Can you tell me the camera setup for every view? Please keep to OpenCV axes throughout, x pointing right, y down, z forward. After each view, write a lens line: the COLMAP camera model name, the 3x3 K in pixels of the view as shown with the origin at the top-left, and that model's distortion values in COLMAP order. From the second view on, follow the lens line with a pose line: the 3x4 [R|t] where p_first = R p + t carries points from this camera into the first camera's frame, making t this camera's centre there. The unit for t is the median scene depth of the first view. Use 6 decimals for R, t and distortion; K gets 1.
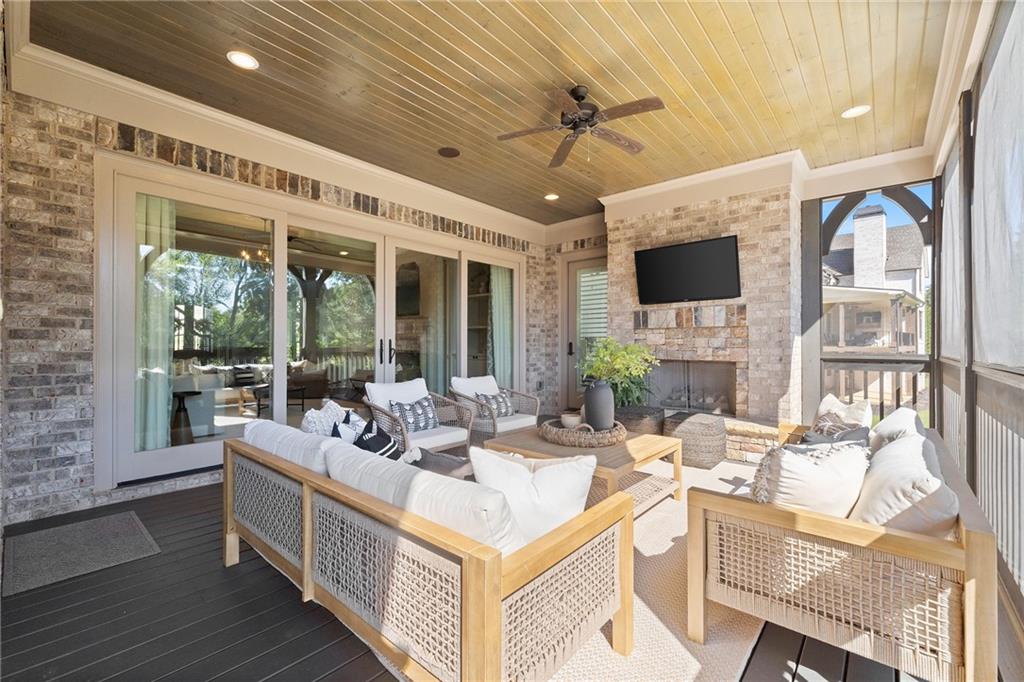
lens RADIAL K [[426.2, 0, 510.3], [0, 426.2, 341.7], [0, 0, 1]] dist [-0.002053, -0.000574]
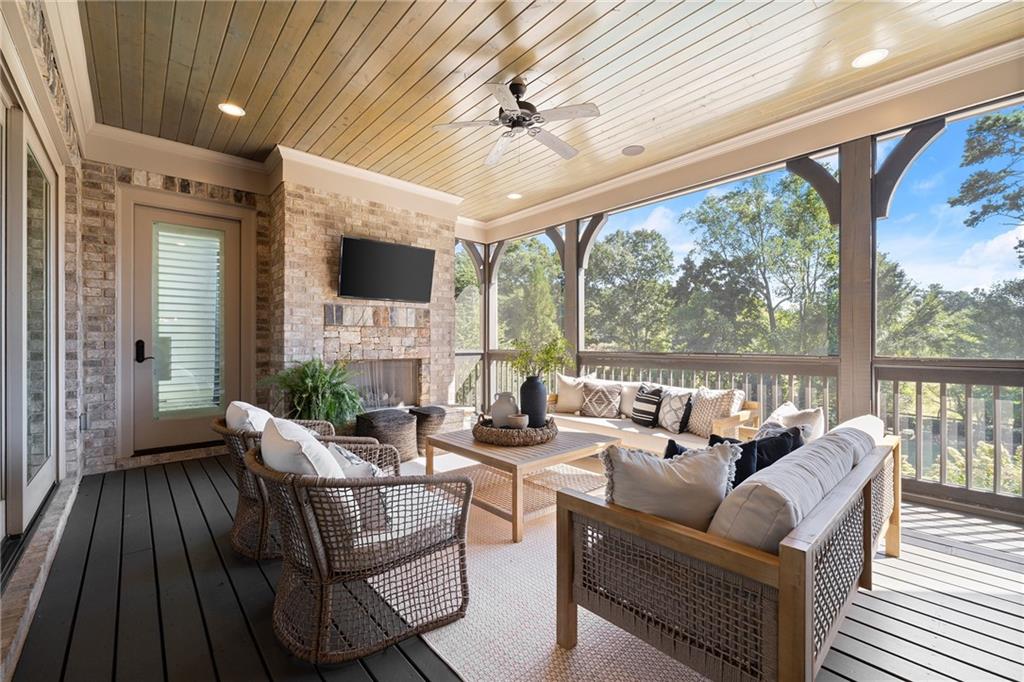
lens RADIAL K [[426.2, 0, 512.7], [0, 426.2, 344.6], [0, 0, 1]] dist [-0.002053, -0.000574]
pose [[0.115336, -0.002749, 0.993323, -0.535142], [-0.004681, 0.999984, 0.003311, 0.004467], [-0.993315, -0.005031, 0.115321, 0.572634]]
